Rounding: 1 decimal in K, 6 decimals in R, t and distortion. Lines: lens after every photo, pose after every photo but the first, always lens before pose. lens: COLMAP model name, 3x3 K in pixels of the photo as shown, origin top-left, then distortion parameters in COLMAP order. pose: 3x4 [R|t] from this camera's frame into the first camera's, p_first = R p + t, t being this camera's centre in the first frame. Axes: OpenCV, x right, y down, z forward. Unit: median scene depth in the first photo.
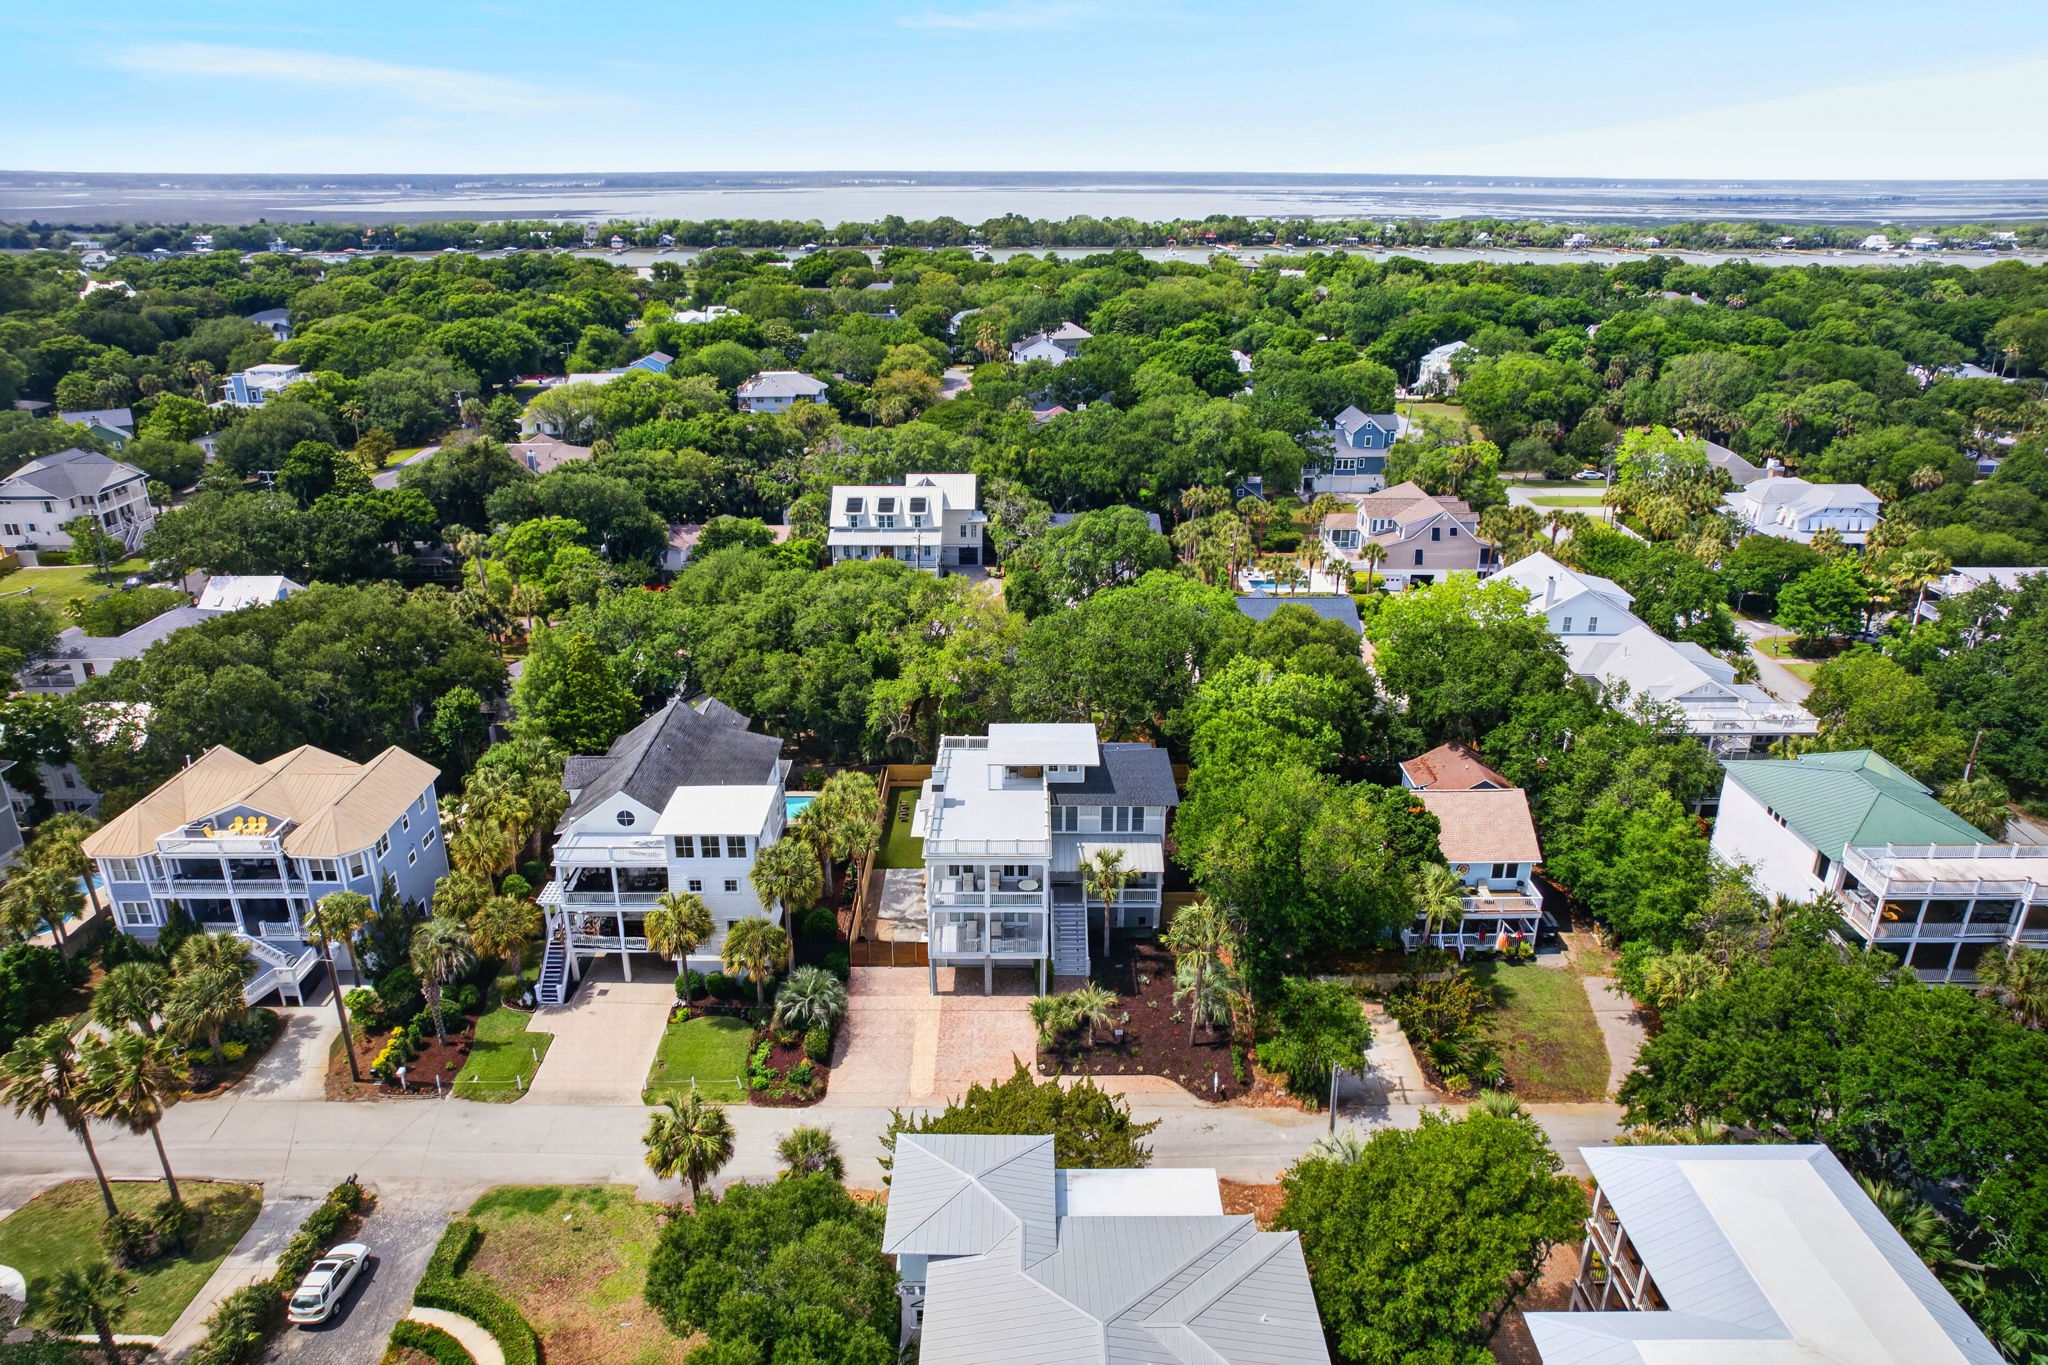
lens RADIAL K [[1307.5, 0, 1028.8], [0, 1307.5, 689.7], [0, 0, 1]] dist [-0.073680, 0.062688]
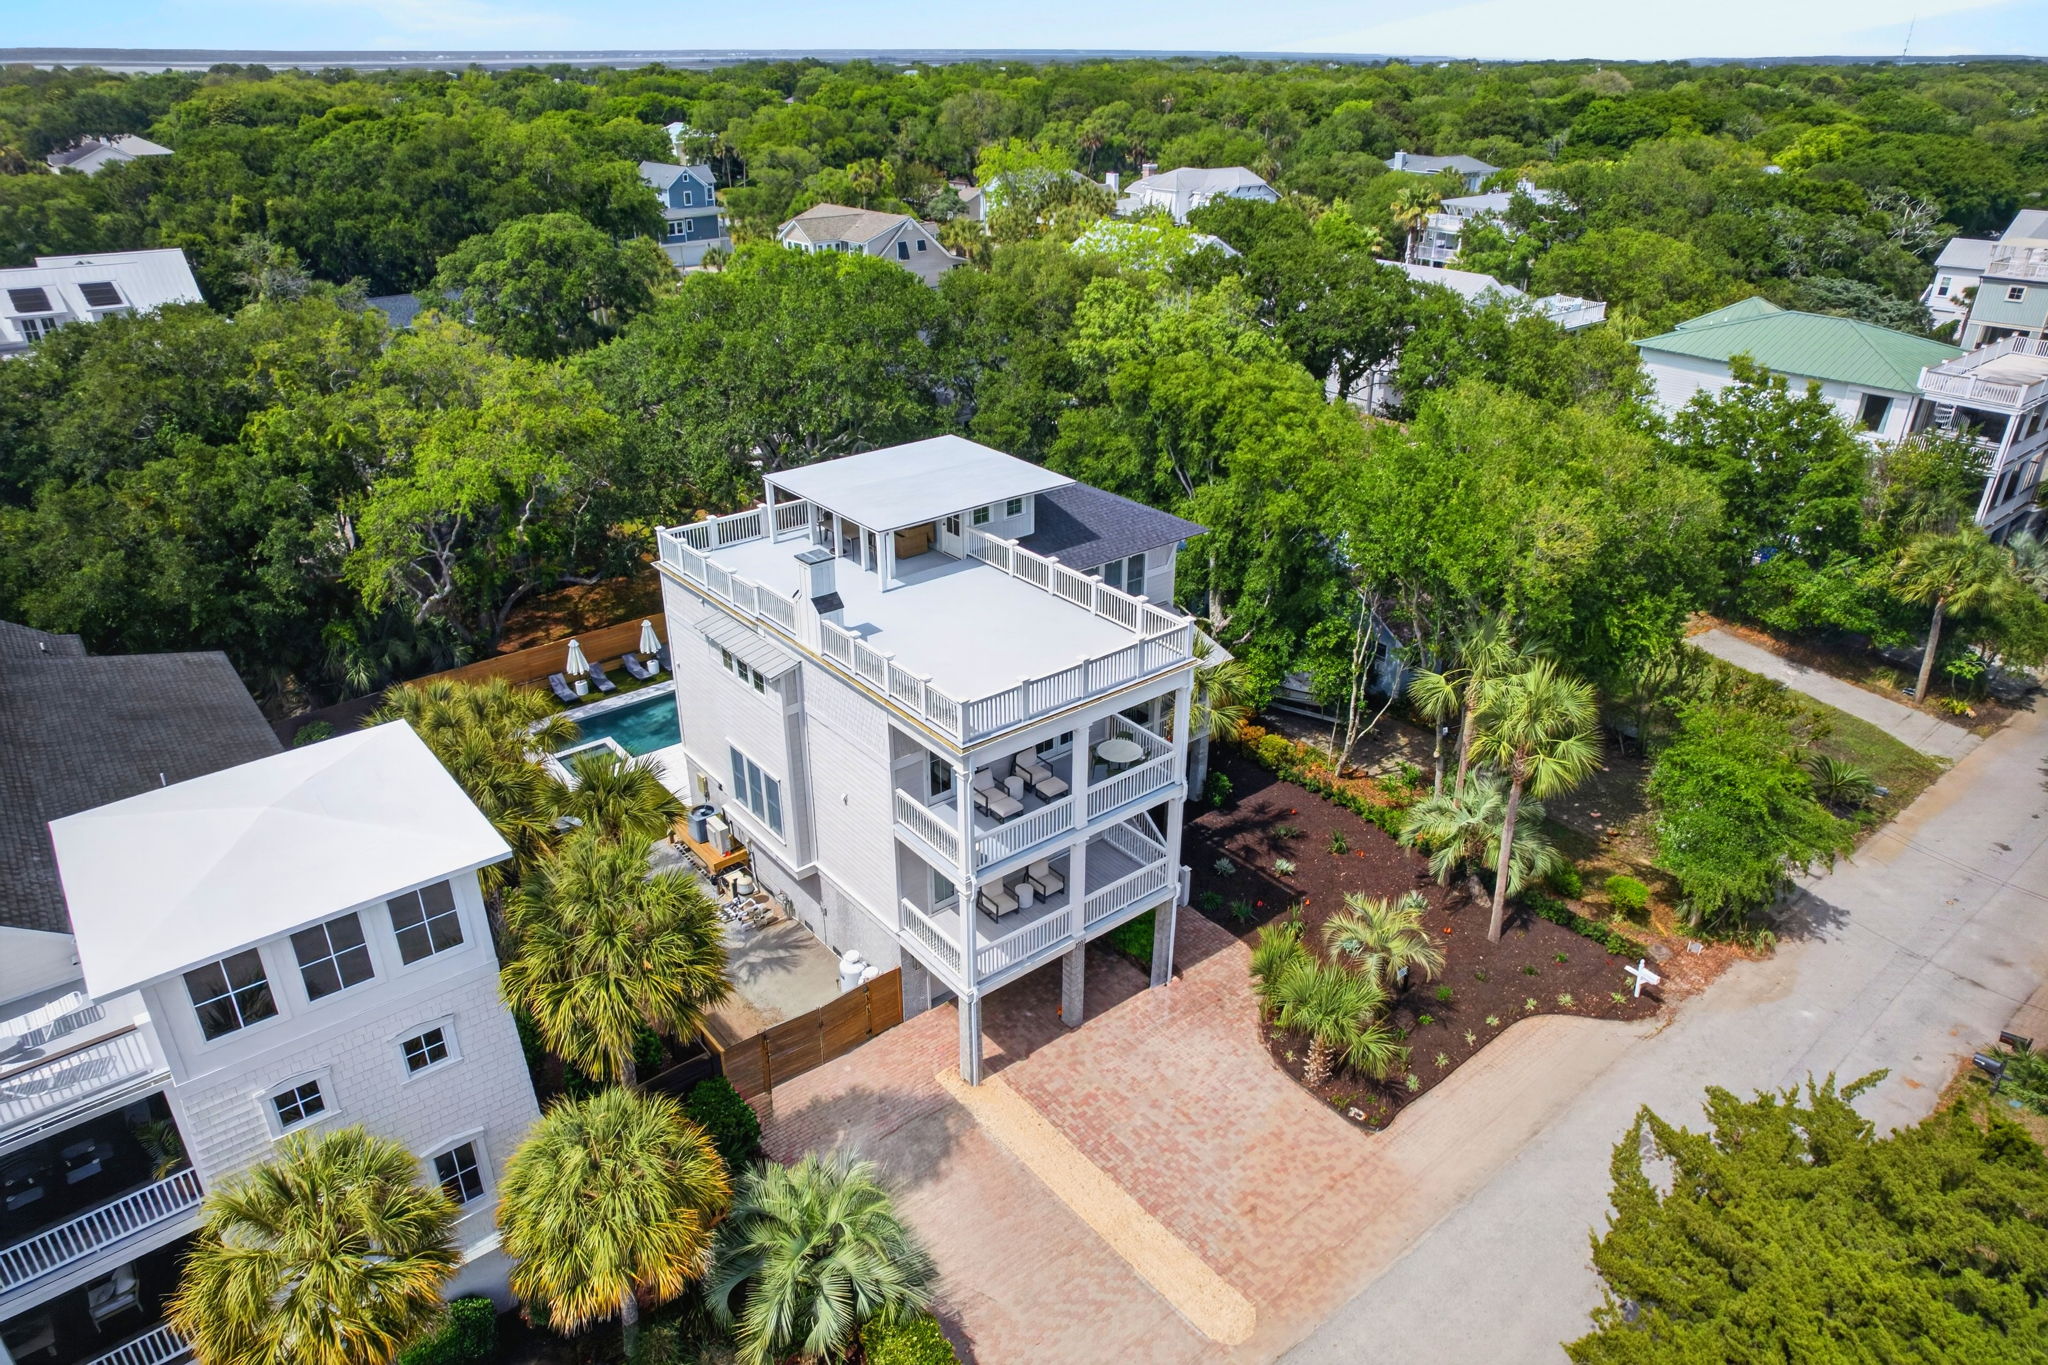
lens RADIAL K [[1307.5, 0, 1036.8], [0, 1307.5, 677.3], [0, 0, 1]] dist [-0.073680, 0.062688]
pose [[0.774720, -0.277952, 0.567937, -0.227041], [0.235704, 0.960411, 0.148508, 0.047696], [-0.586731, 0.018812, 0.809564, 0.574039]]
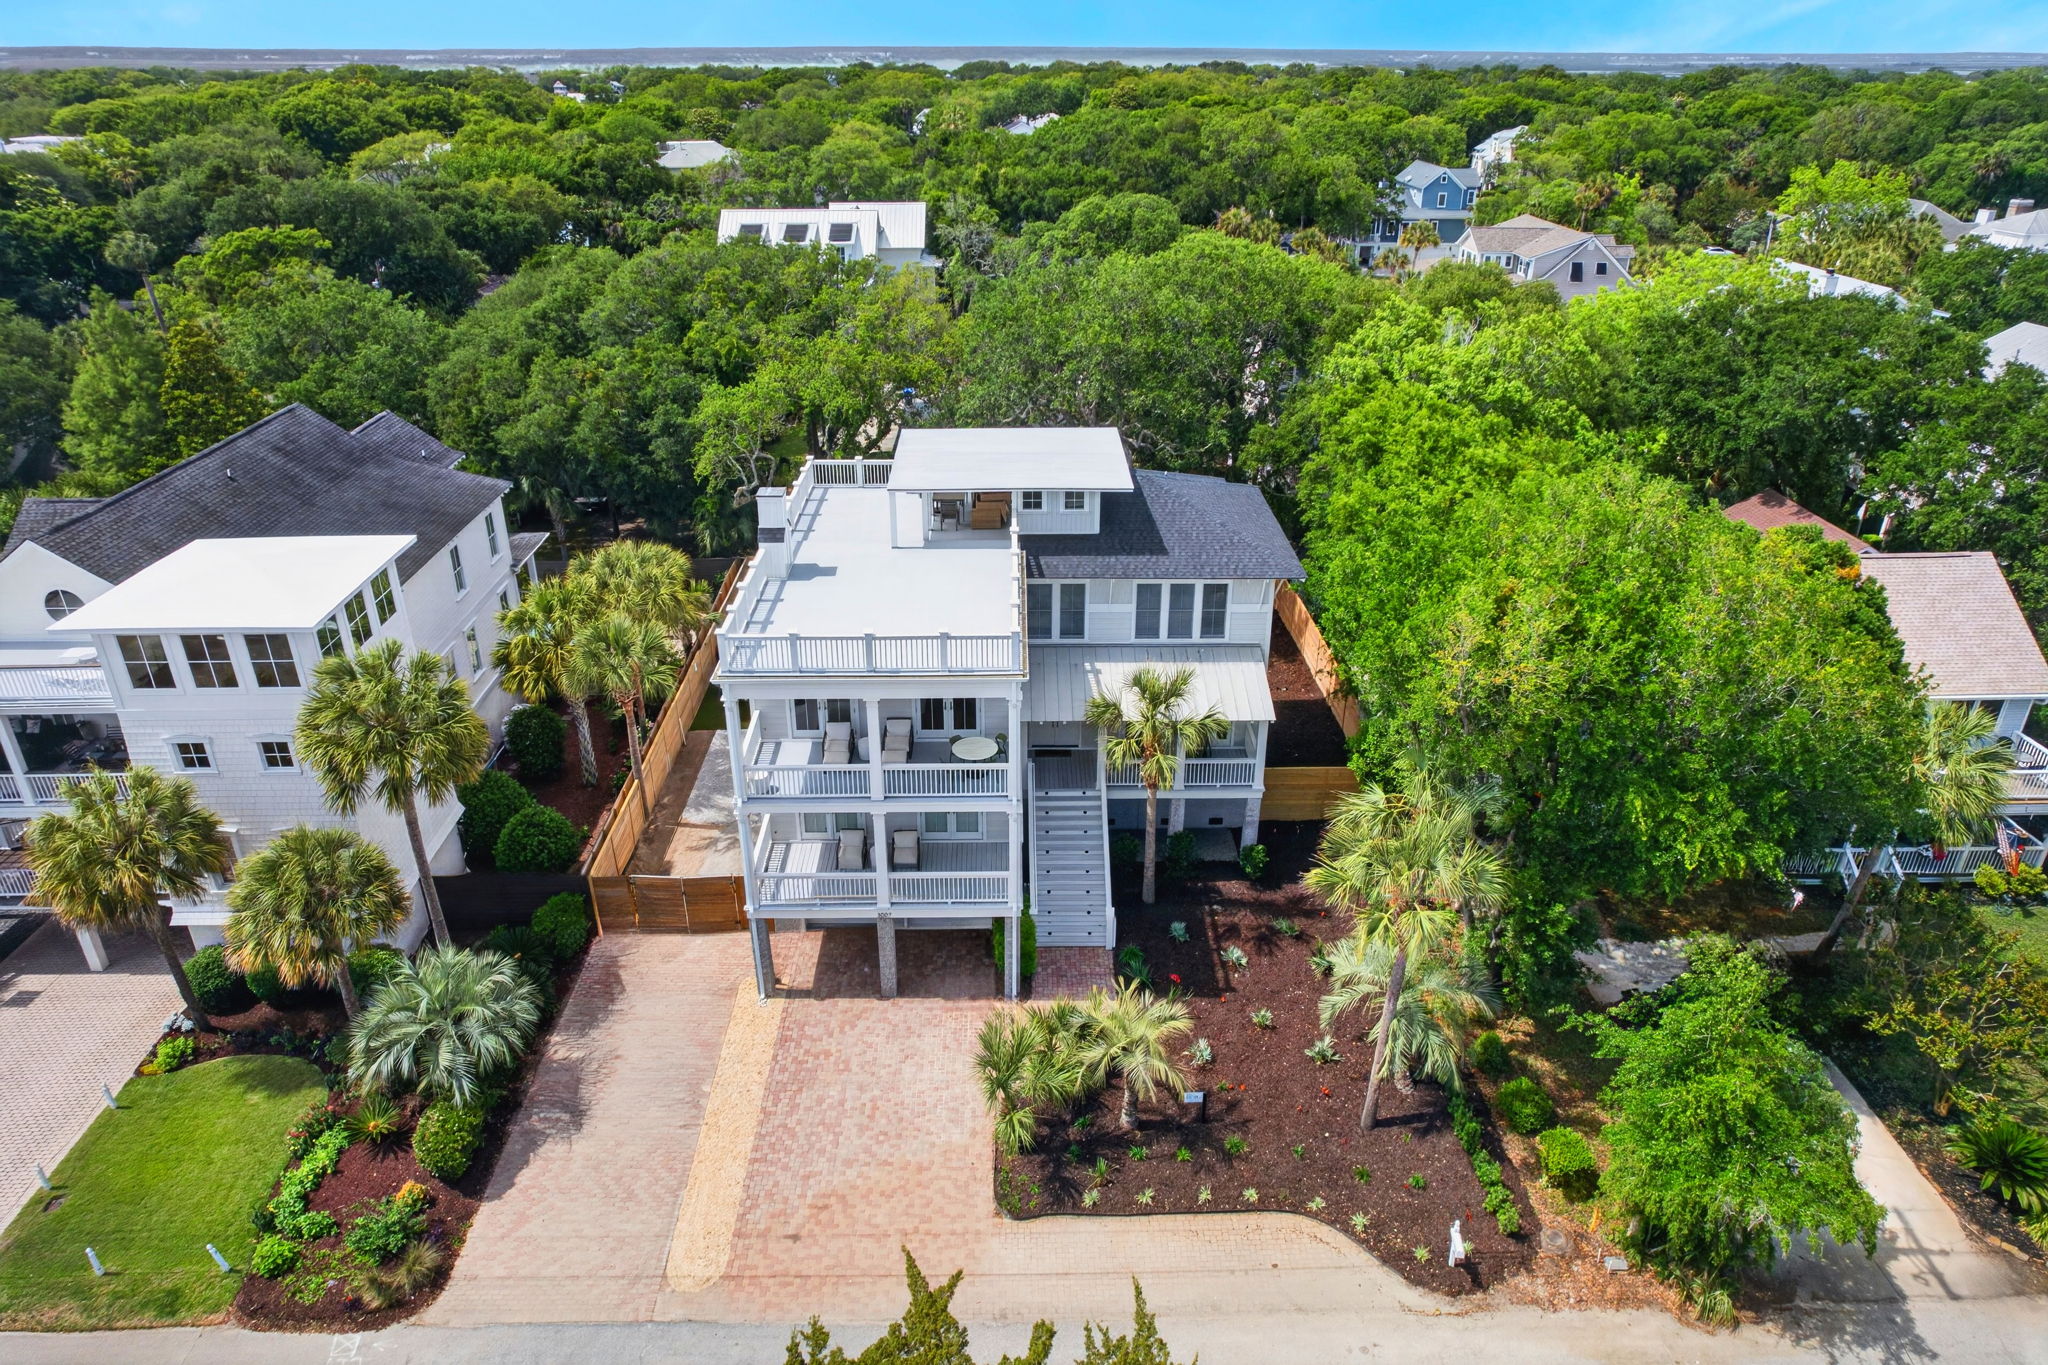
lens RADIAL K [[1307.5, 0, 1030.3], [0, 1307.5, 688.2], [0, 0, 1]] dist [-0.073680, 0.062688]
pose [[0.999894, -0.007200, 0.012666, 0.010934], [0.006185, 0.996906, 0.078364, 0.083714], [-0.013191, -0.078278, 0.996844, 0.496882]]
